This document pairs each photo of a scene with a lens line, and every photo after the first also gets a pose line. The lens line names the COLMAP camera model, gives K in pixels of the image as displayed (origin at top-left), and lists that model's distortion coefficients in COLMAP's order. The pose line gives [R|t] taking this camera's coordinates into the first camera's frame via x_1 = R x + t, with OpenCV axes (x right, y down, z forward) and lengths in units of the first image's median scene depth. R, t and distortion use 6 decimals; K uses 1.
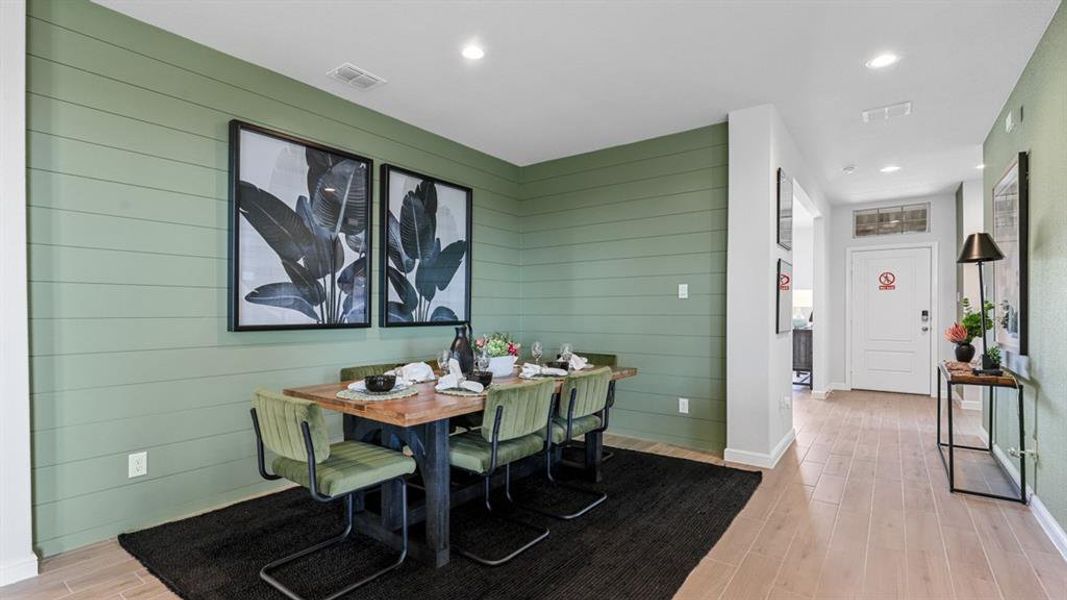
lens RADIAL K [[486.2, 0, 536.0], [0, 486.2, 309.3], [0, 0, 1]] dist [0.000275, -0.000057]
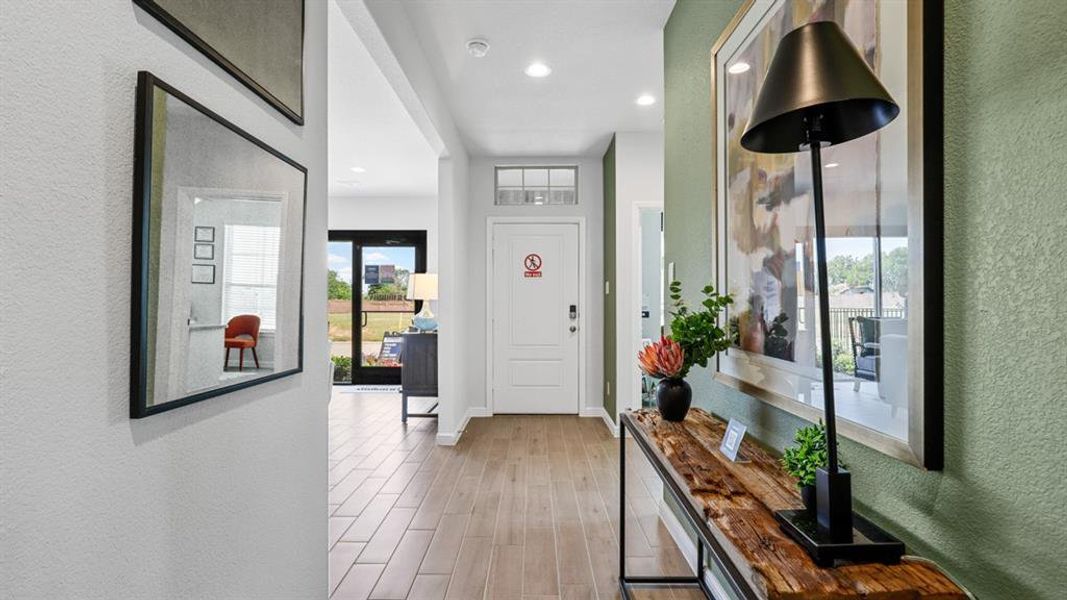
lens RADIAL K [[482.4, 0, 534.0], [0, 482.4, 304.2], [0, 0, 1]] dist [-0.000085, 0.000397]
pose [[0.807245, -0.003499, 0.590205, 0.298127], [0.002131, 0.999993, 0.003014, -0.001312], [-0.590212, -0.001175, 0.807247, 0.418584]]
